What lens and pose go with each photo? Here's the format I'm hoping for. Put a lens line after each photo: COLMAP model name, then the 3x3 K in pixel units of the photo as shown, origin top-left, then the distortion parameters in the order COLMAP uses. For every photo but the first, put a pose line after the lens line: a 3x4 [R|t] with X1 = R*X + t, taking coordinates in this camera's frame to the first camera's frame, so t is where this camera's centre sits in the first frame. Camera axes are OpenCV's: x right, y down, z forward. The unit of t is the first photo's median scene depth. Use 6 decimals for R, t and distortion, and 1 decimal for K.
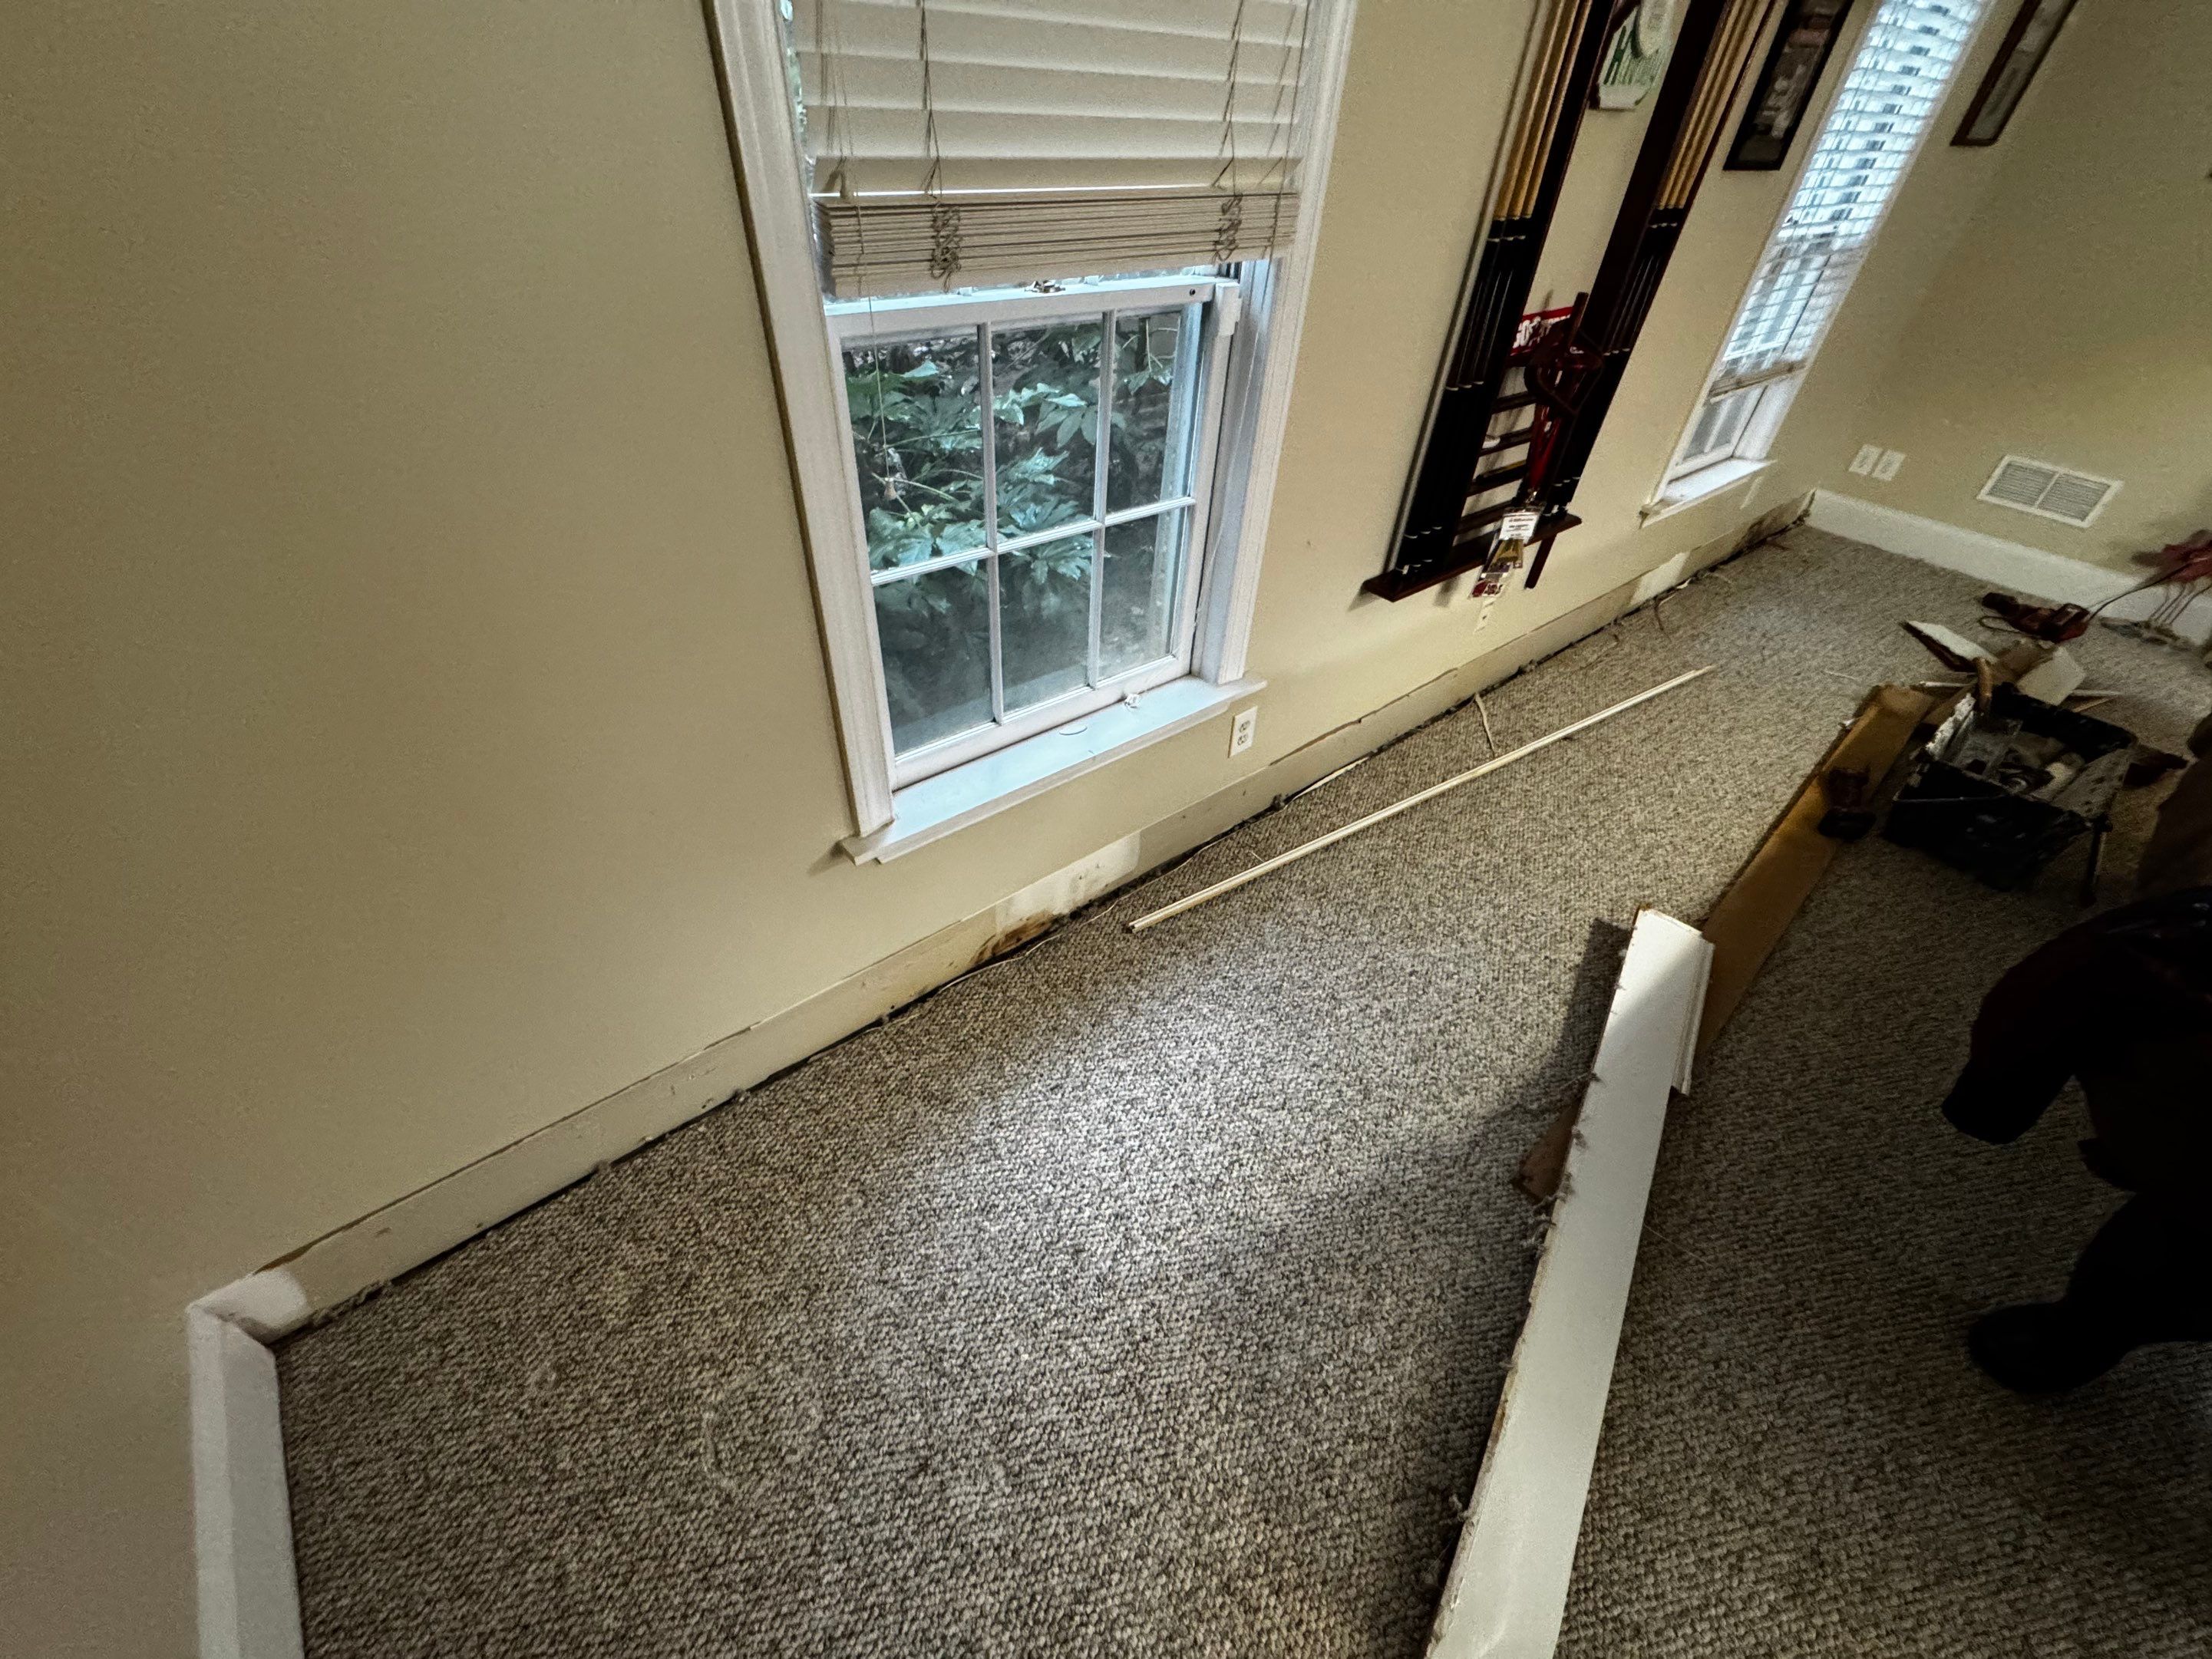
lens RADIAL K [[883.2, 0, 1114.4], [0, 883.2, 826.2], [0, 0, 1]] dist [-0.002336, 0.000118]
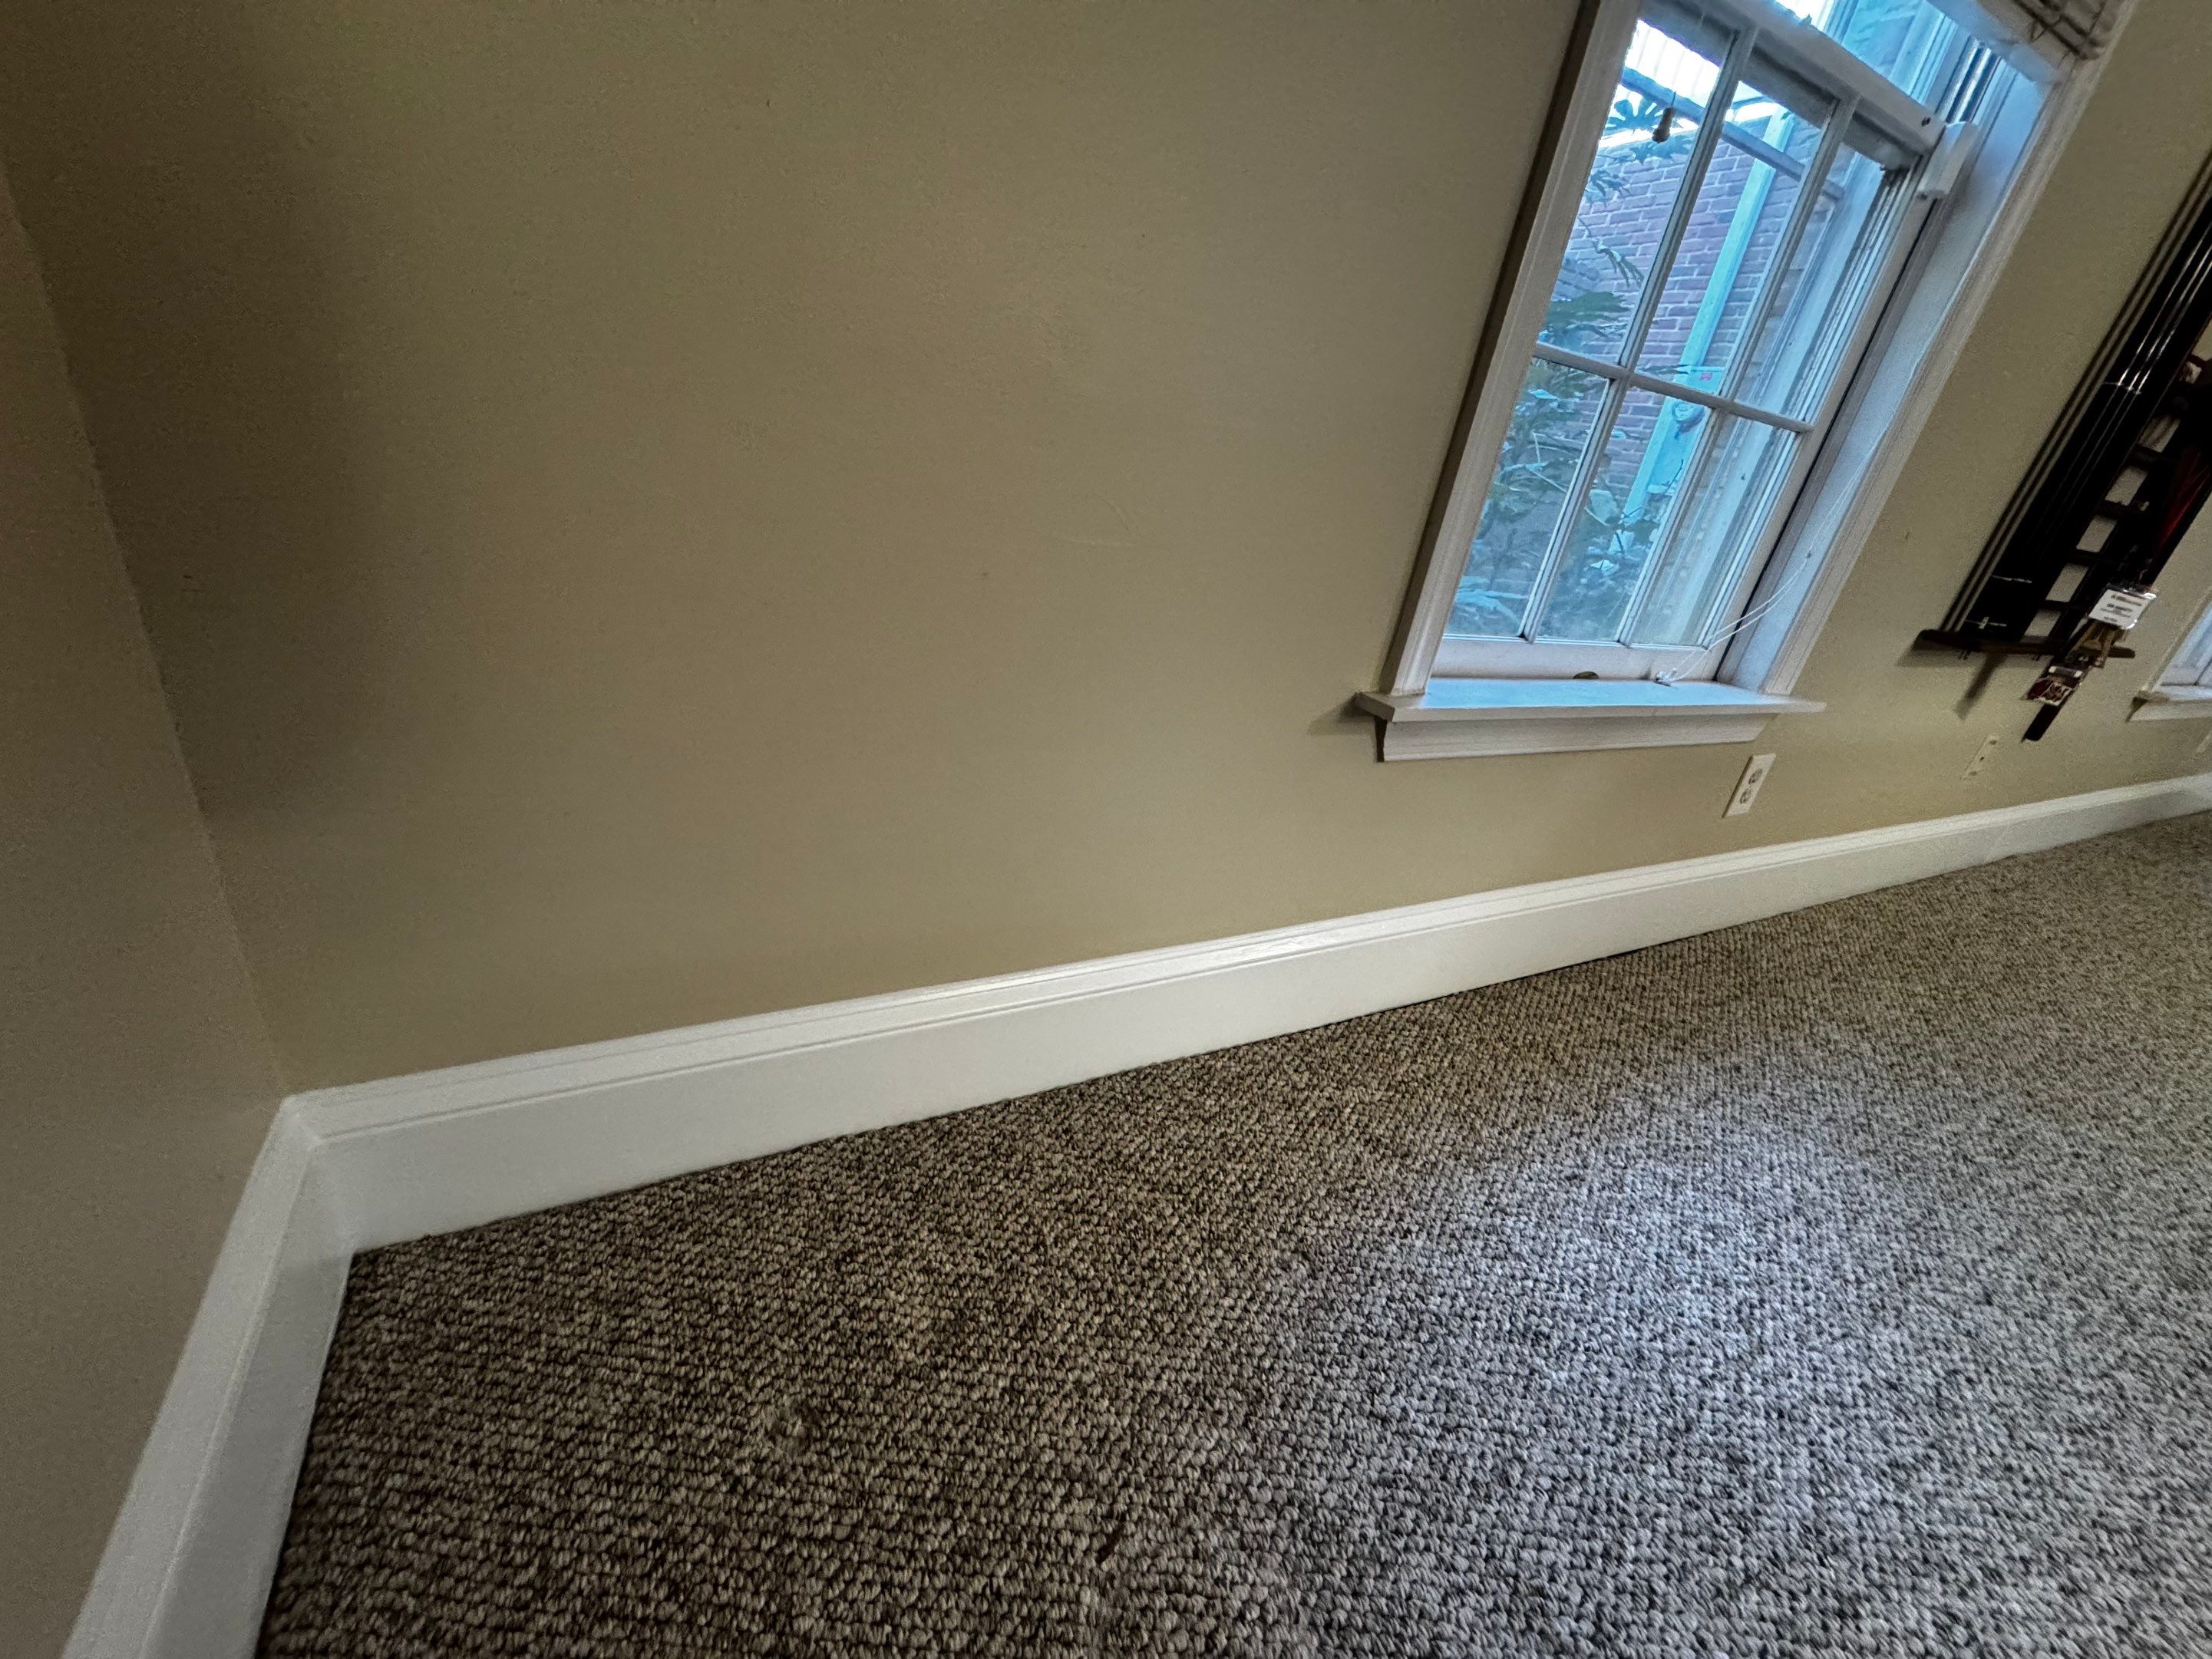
lens RADIAL K [[883.2, 0, 1114.4], [0, 883.2, 826.2], [0, 0, 1]] dist [-0.002336, 0.000118]
pose [[0.974853, 0.177832, -0.134306, -0.431429], [-0.208373, 0.941063, -0.266422, 0.375686], [0.079012, 0.287708, 0.954453, 0.399596]]
